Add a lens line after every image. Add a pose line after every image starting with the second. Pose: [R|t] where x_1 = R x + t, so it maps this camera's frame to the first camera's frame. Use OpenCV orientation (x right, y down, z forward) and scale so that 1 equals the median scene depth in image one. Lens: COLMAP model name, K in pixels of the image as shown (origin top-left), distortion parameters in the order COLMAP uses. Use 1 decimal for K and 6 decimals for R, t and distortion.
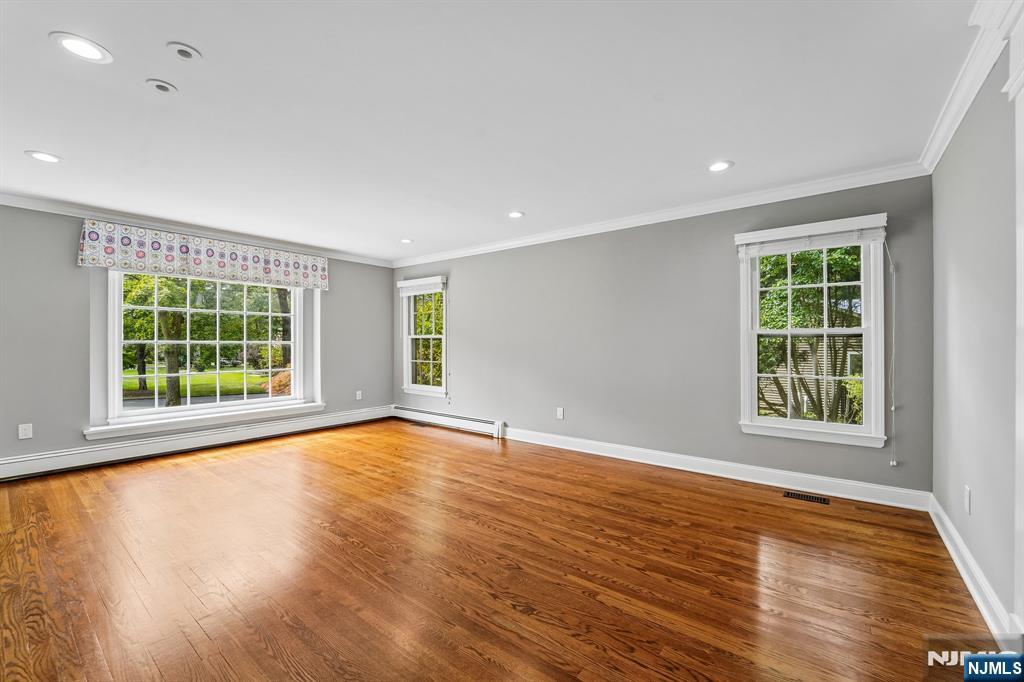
lens RADIAL K [[422.7, 0, 511.0], [0, 422.7, 341.4], [0, 0, 1]] dist [-0.011515, -0.001635]
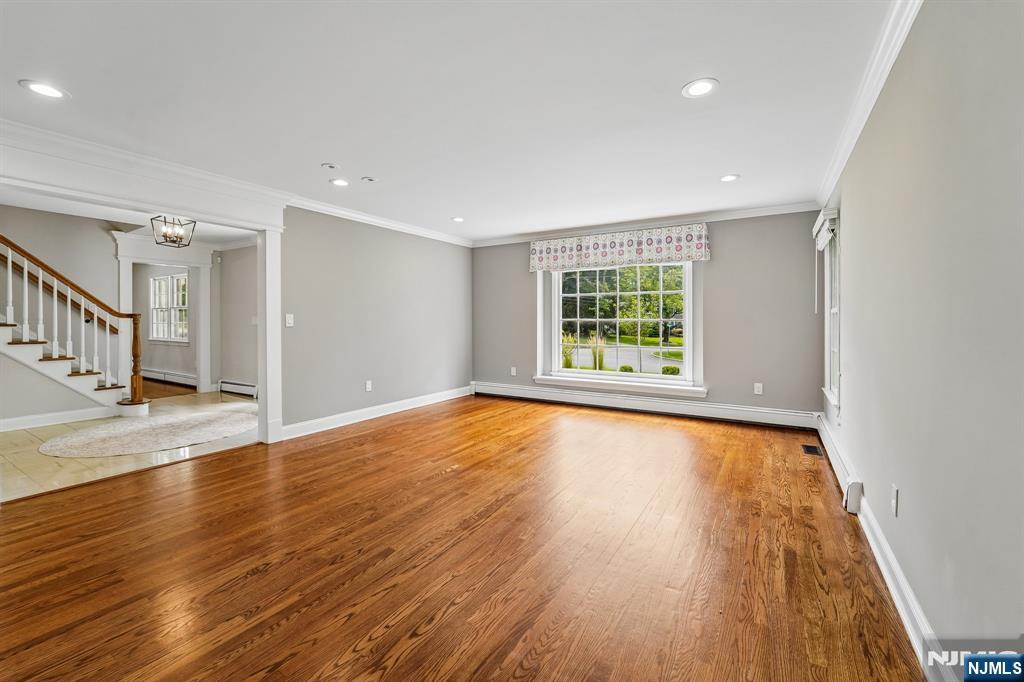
lens RADIAL K [[422.7, 0, 504.1], [0, 422.7, 320.4], [0, 0, 1]] dist [-0.011515, -0.001635]
pose [[0.117256, 0.000378, -0.993102, 0.468405], [0.001853, 0.999998, 0.000600, 0.001796], [0.993100, -0.001911, 0.117255, 0.603841]]
